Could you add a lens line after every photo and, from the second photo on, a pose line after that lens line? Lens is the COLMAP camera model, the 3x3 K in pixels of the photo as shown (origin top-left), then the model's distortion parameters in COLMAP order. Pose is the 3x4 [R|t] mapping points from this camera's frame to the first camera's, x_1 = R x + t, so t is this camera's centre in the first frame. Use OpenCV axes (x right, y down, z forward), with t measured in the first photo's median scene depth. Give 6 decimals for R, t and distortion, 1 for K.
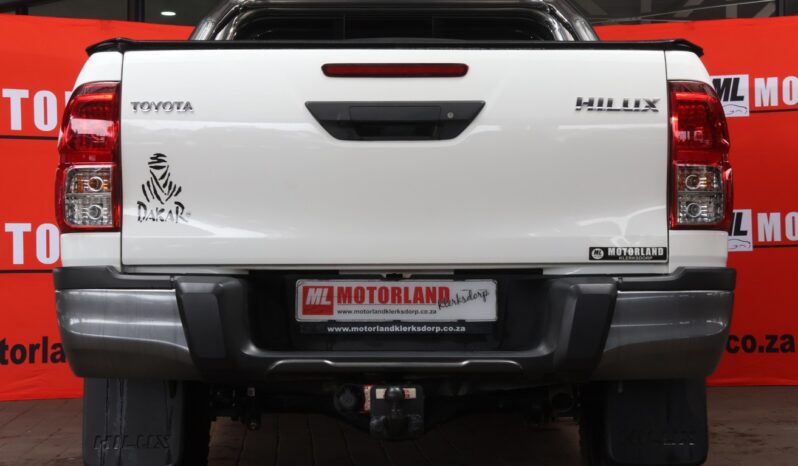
lens RADIAL K [[1370.0, 0, 428.9], [0, 1370.0, 233.0], [0, 0, 1]] dist [-0.018500, -0.047381]
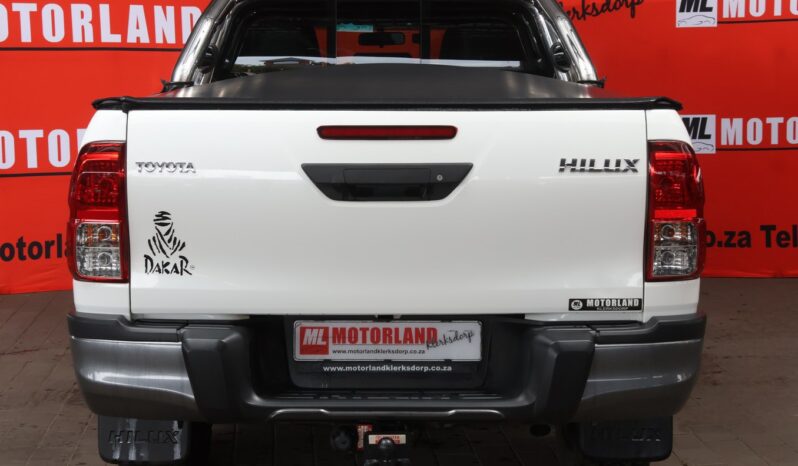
lens RADIAL K [[1261.6, 0, 399.0], [0, 1261.6, 233.0], [0, 0, 1]] dist [-0.021765, -0.037213]
pose [[0.999944, 0.006106, -0.008659, -0.006807], [-0.004882, 0.990852, 0.134865, -0.170976], [0.009403, -0.134815, 0.990826, 0.034930]]
